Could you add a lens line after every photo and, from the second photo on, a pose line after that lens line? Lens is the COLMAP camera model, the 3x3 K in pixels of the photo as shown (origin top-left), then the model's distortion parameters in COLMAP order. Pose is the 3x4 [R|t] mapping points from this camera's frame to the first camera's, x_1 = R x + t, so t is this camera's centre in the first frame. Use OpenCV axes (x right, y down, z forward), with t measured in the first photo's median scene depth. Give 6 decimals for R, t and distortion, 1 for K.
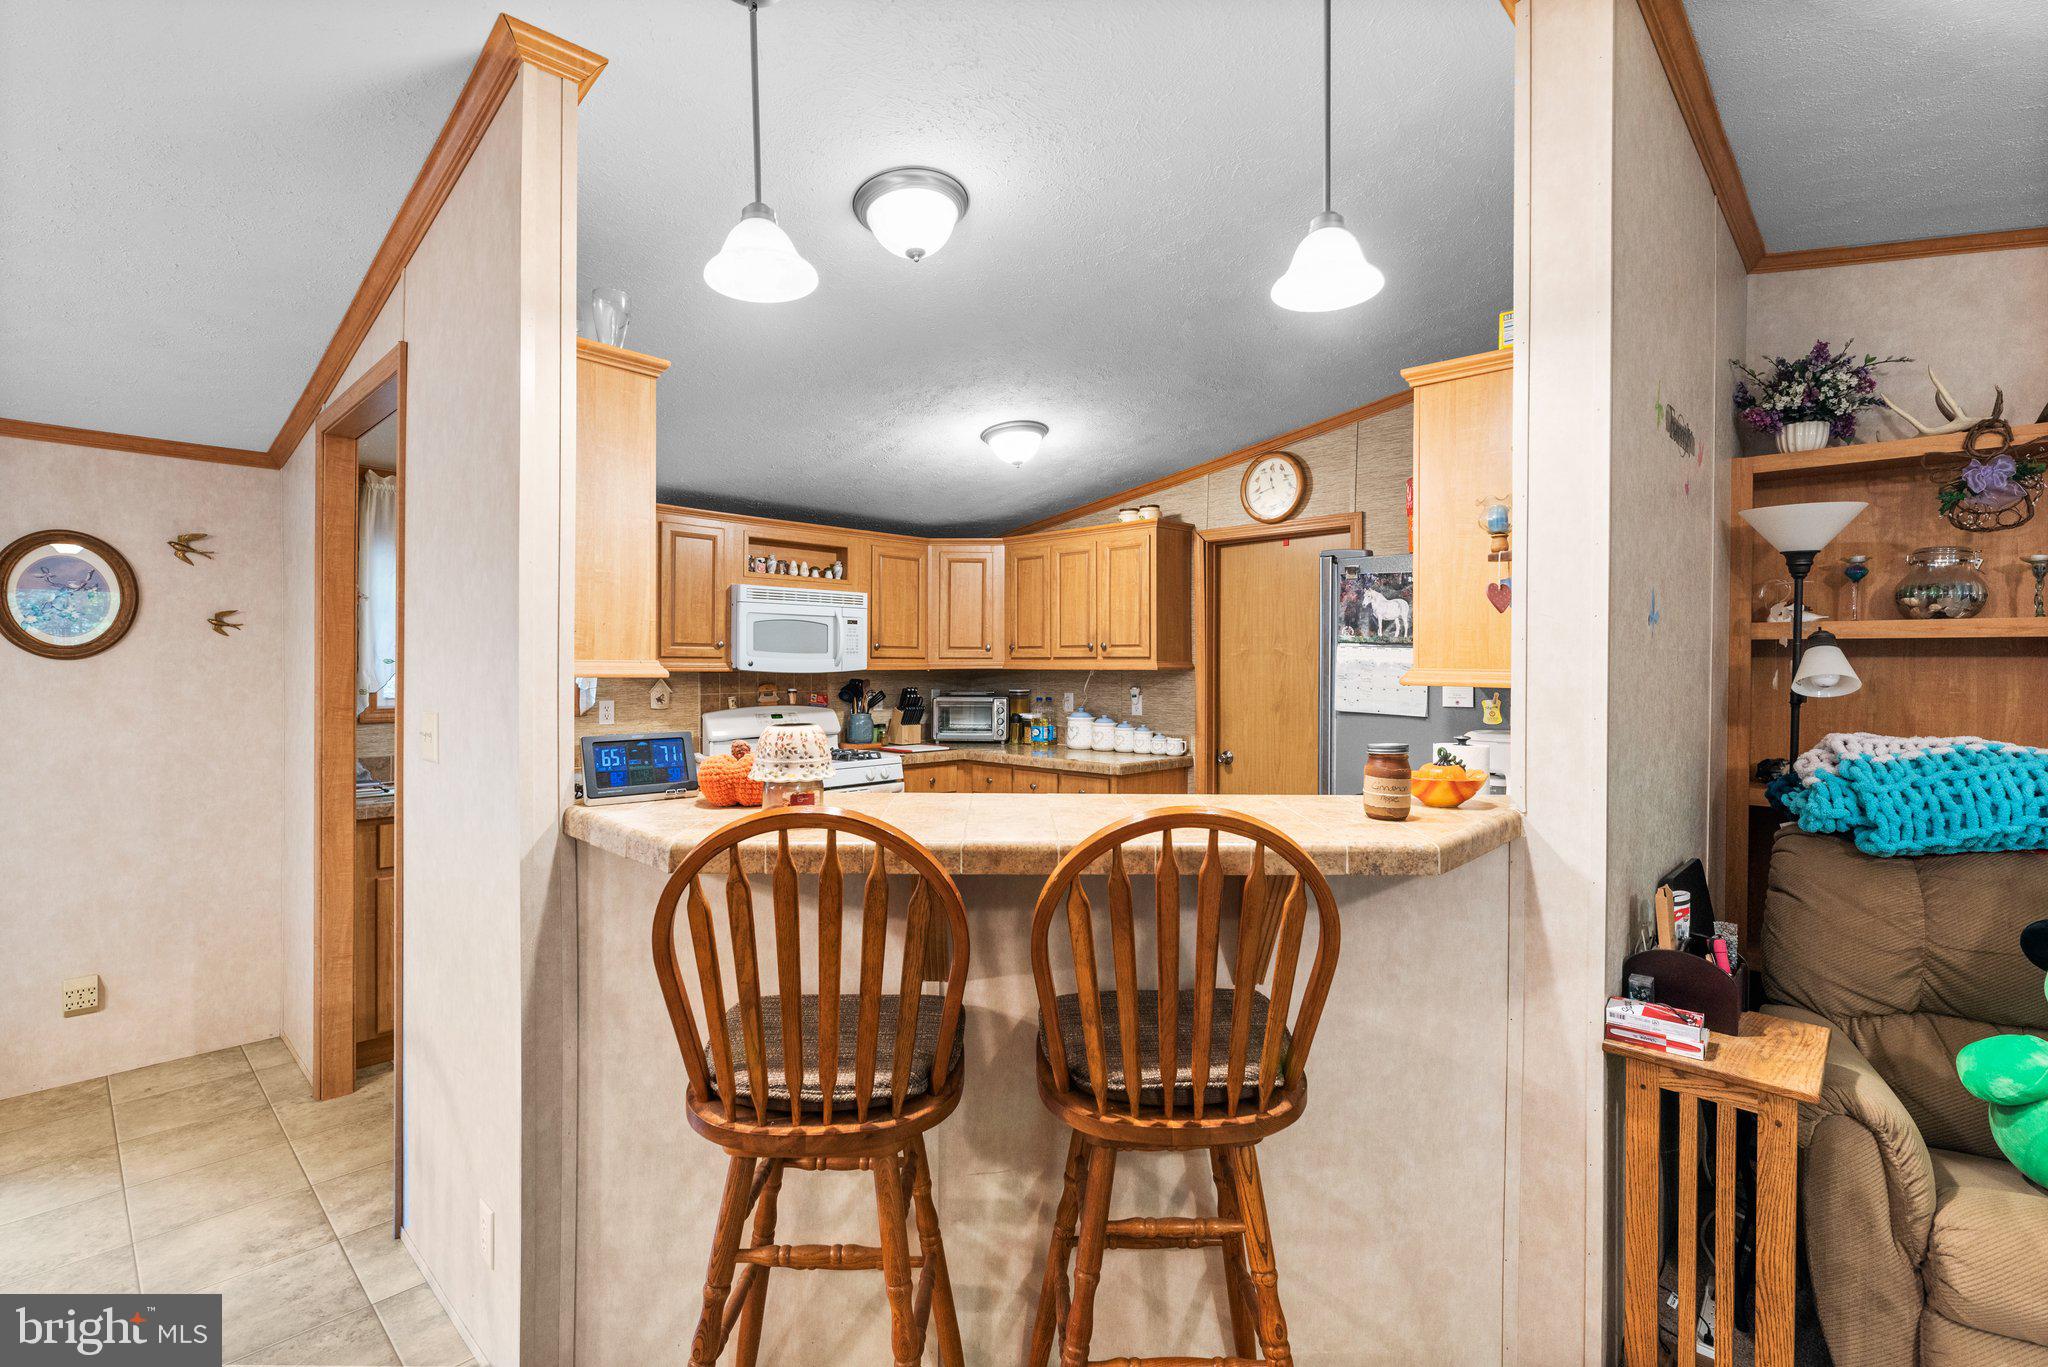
lens RADIAL K [[916.3, 0, 1039.5], [0, 916.3, 679.7], [0, 0, 1]] dist [0.001462, -0.000485]
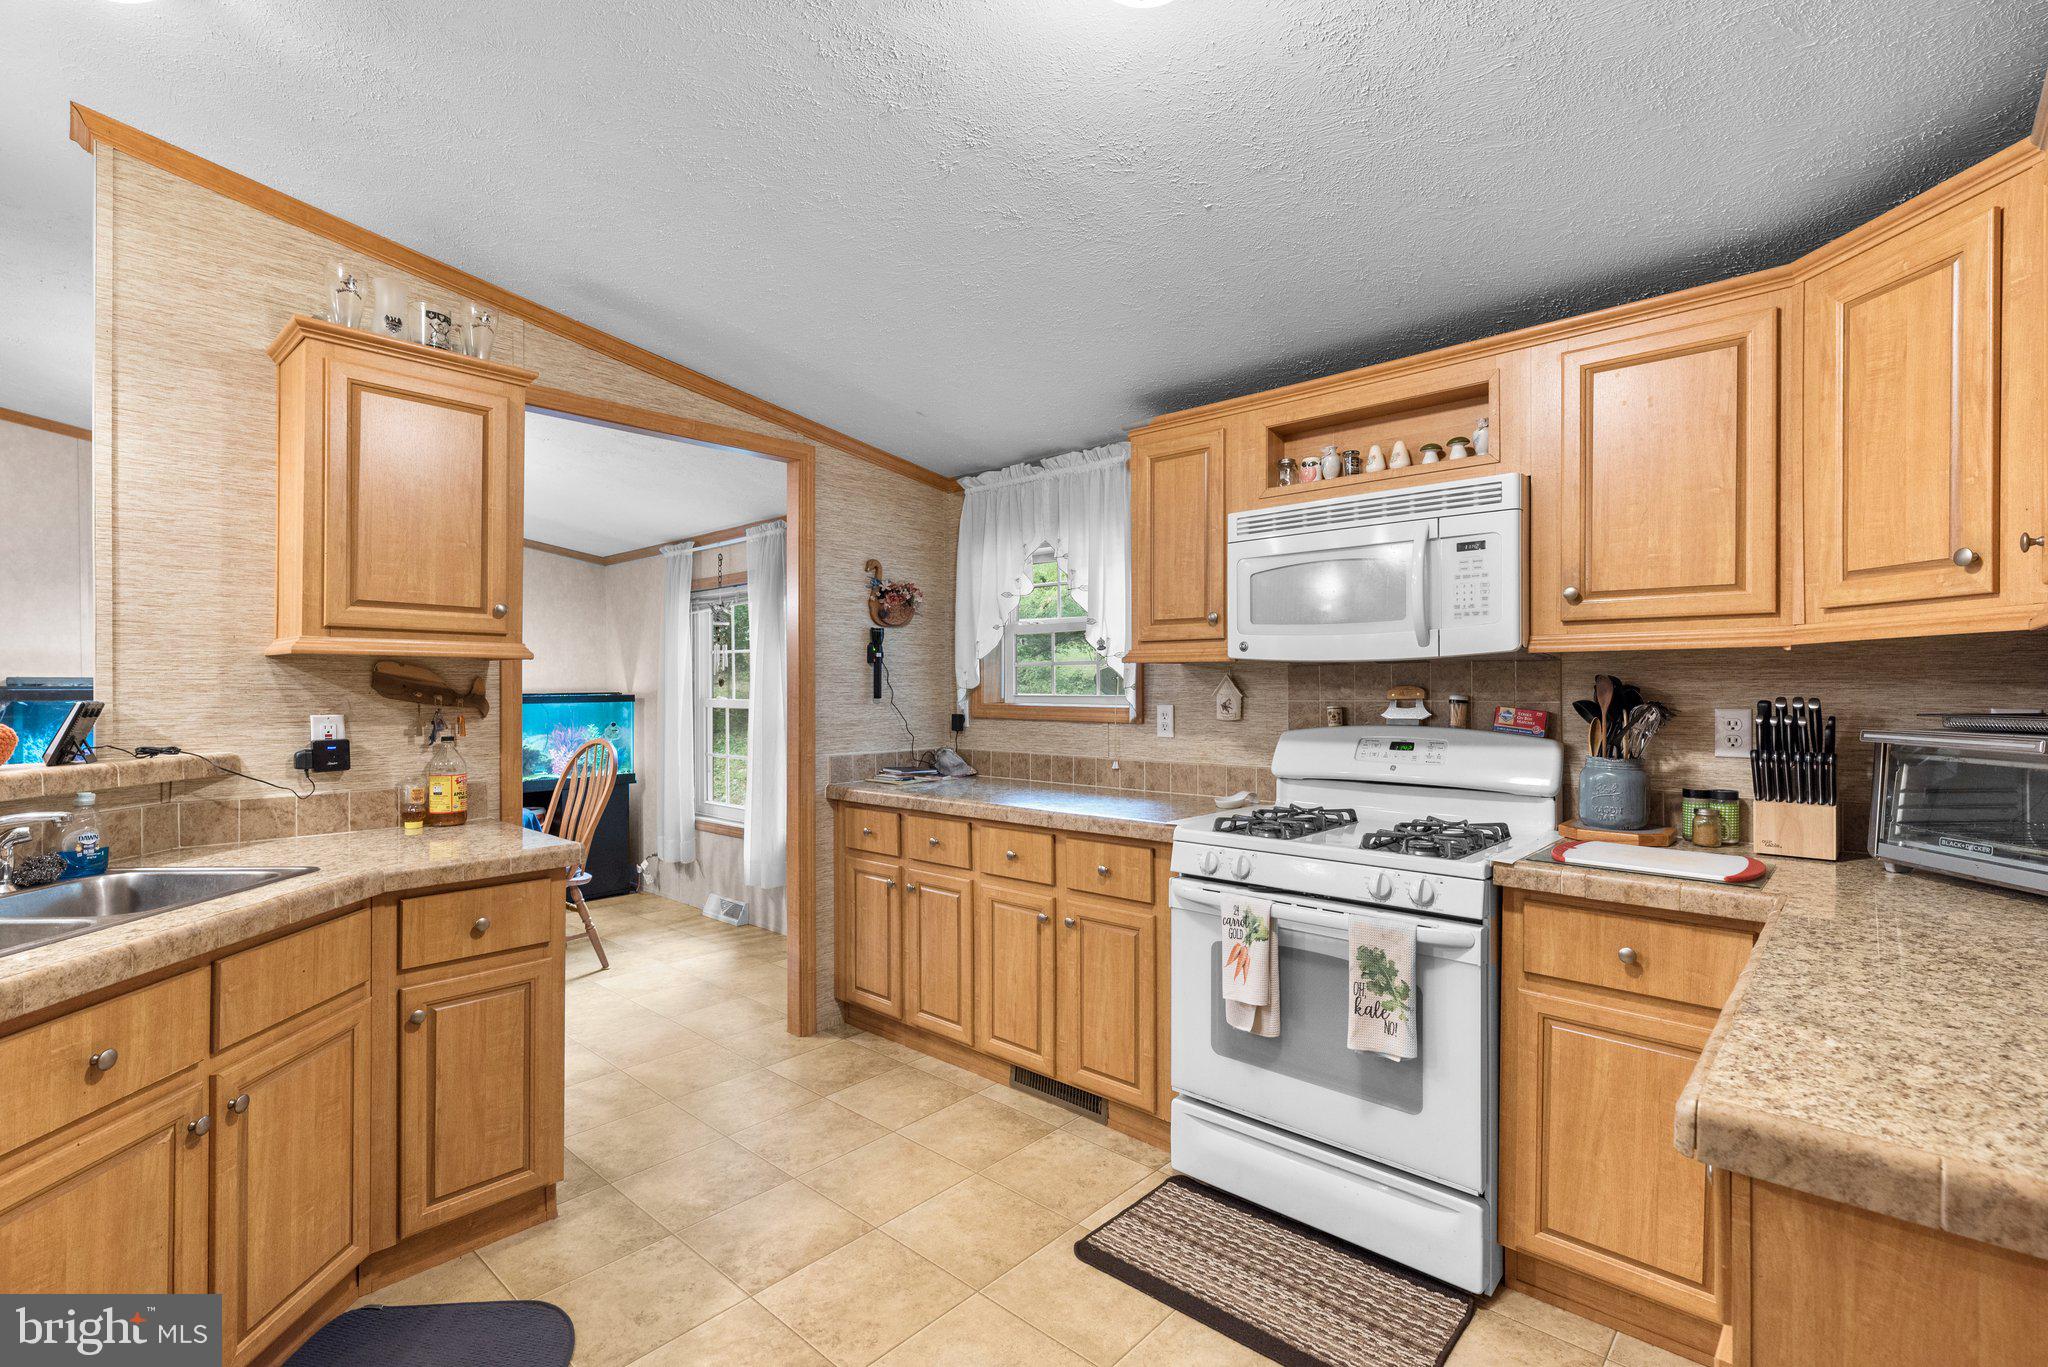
lens RADIAL K [[922.9, 0, 1024.0], [0, 922.9, 683.5], [0, 0, 1]] dist [0.000209, -0.000368]
pose [[0.005808, -0.007868, -0.999952, 0.254095], [-0.016373, 0.999834, -0.007962, 0.012130], [0.999849, 0.016418, 0.005679, 0.815387]]
